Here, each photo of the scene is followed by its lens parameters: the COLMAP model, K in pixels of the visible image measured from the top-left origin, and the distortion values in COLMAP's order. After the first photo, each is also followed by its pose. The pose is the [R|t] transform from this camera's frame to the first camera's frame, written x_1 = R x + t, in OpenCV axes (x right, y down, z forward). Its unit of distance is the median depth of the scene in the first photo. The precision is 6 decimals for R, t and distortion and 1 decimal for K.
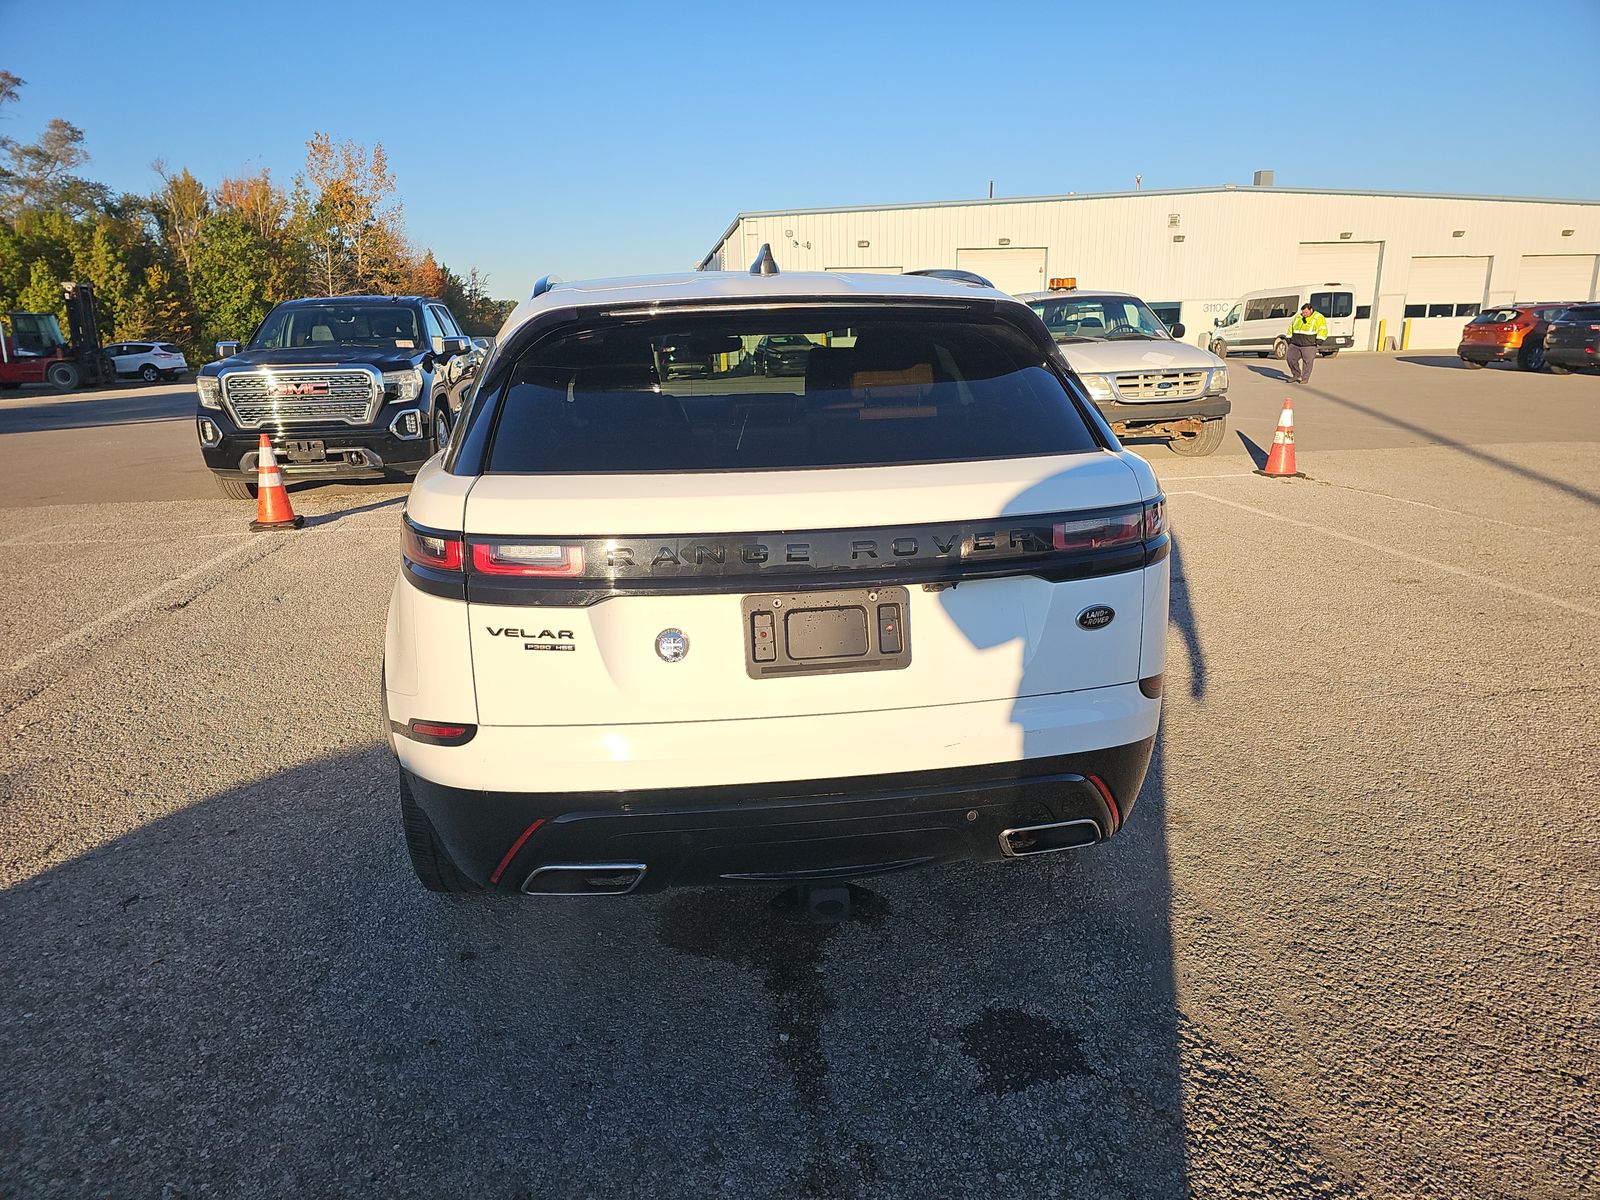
lens RADIAL K [[1098.5, 0, 811.0], [0, 1098.5, 596.2], [0, 0, 1]] dist [0.027579, -0.012903]
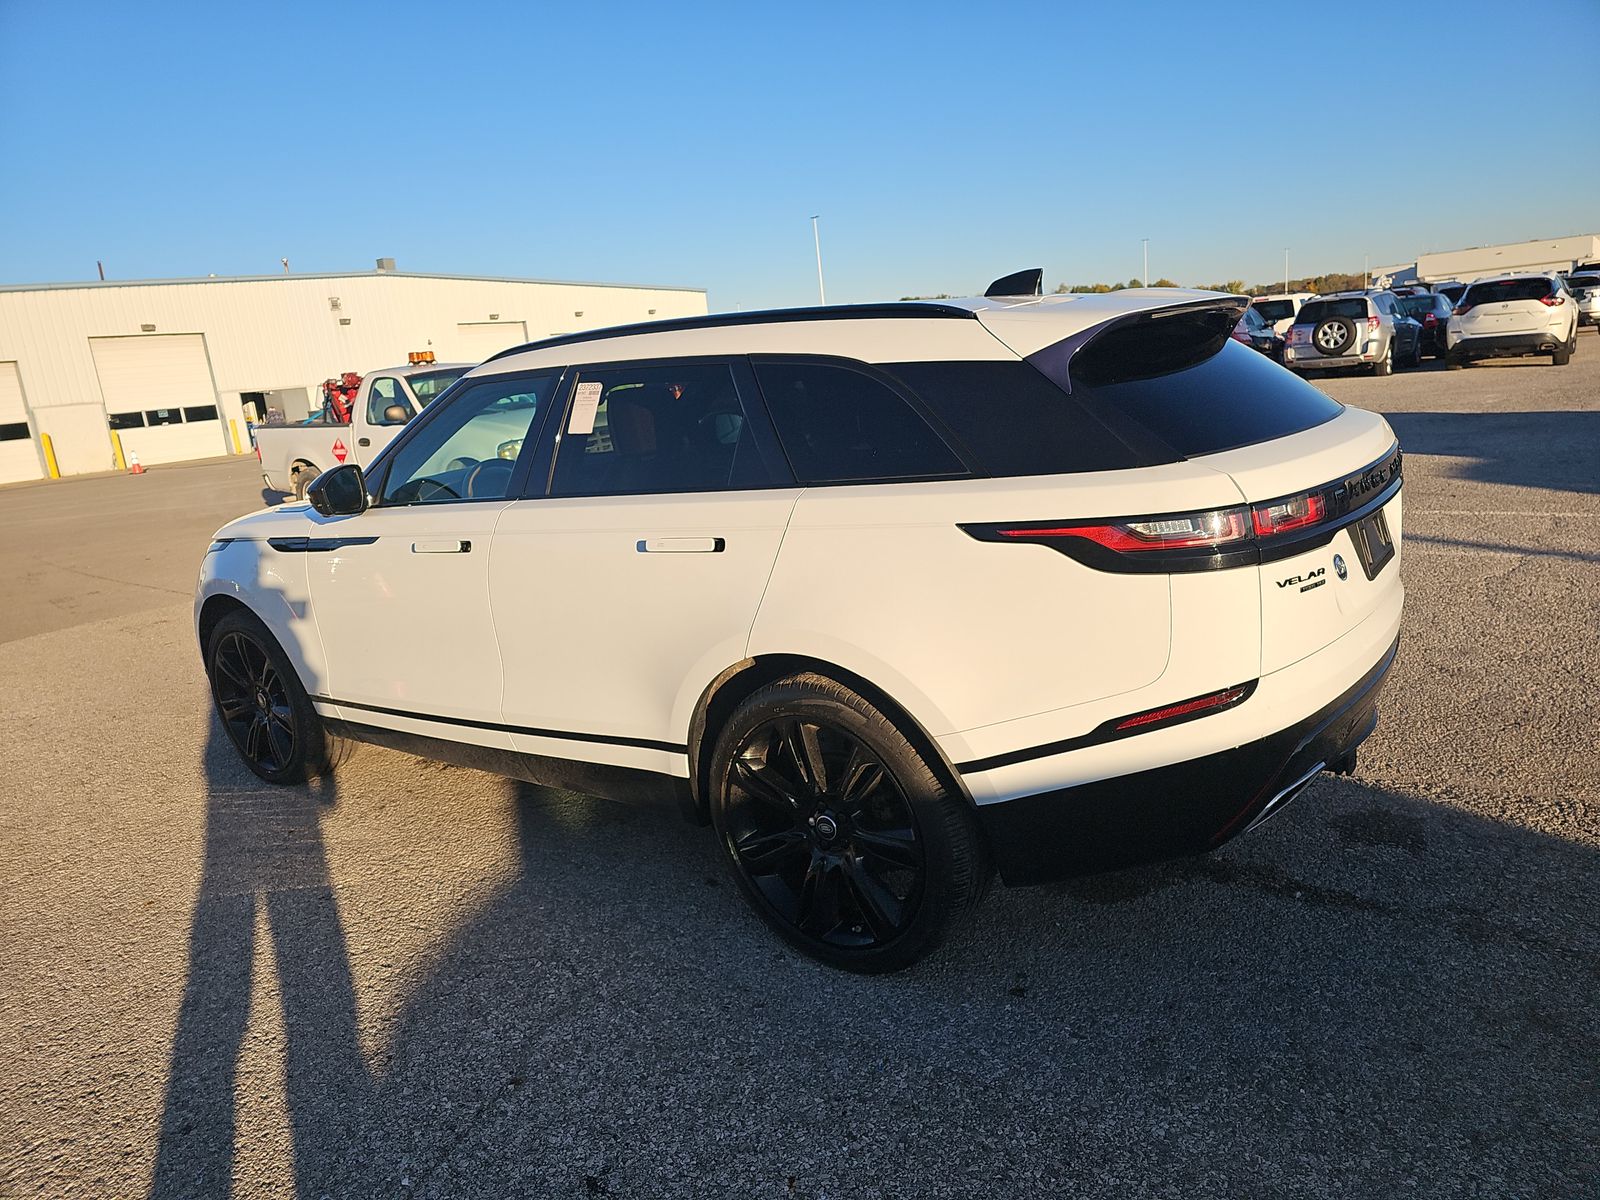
lens RADIAL K [[1098.5, 0, 809.7], [0, 1098.5, 610.3], [0, 0, 1]] dist [0.027579, -0.012903]
pose [[0.683284, -0.207575, 0.700026, -0.129148], [0.251696, 0.966936, 0.041044, -0.010006], [-0.685400, 0.148149, 0.712937, 0.048831]]
